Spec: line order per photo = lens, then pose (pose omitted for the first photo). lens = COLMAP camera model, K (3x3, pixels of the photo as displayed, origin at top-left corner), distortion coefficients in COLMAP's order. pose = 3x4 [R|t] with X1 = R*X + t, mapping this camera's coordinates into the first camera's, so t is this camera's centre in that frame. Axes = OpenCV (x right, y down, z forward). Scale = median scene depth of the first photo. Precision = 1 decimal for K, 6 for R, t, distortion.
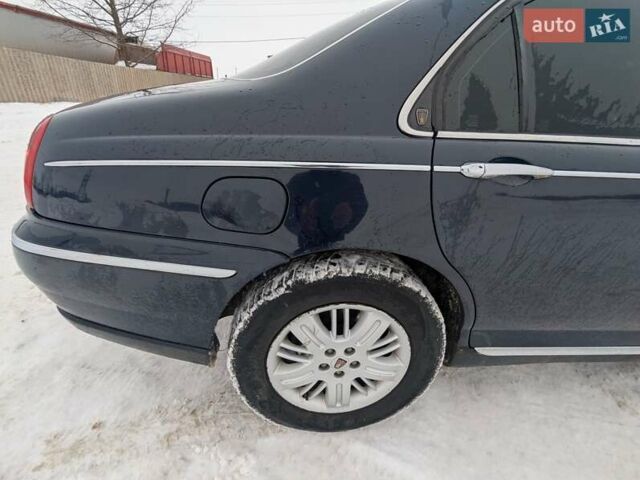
lens RADIAL K [[313.3, 0, 320.0], [0, 313.3, 240.0], [0, 0, 1]] dist [-0.016985, -0.000114]
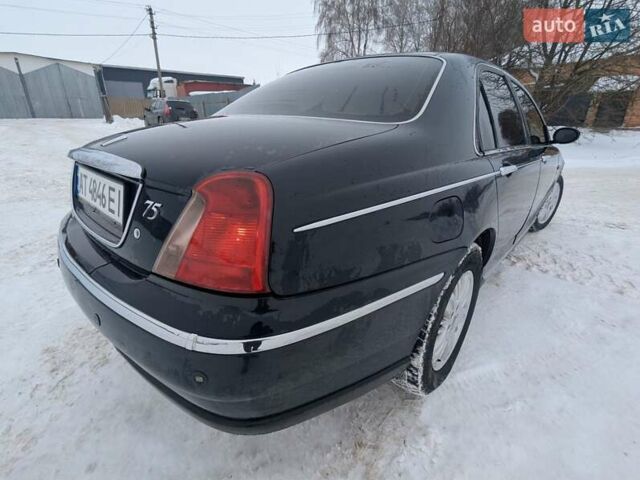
lens RADIAL K [[313.3, 0, 320.0], [0, 313.3, 240.0], [0, 0, 1]] dist [-0.016985, -0.000114]
pose [[0.709178, -0.259531, 0.655523, -1.118609], [0.290524, 0.954745, 0.063693, -0.201182], [-0.642388, 0.145275, 0.752484, 0.264627]]
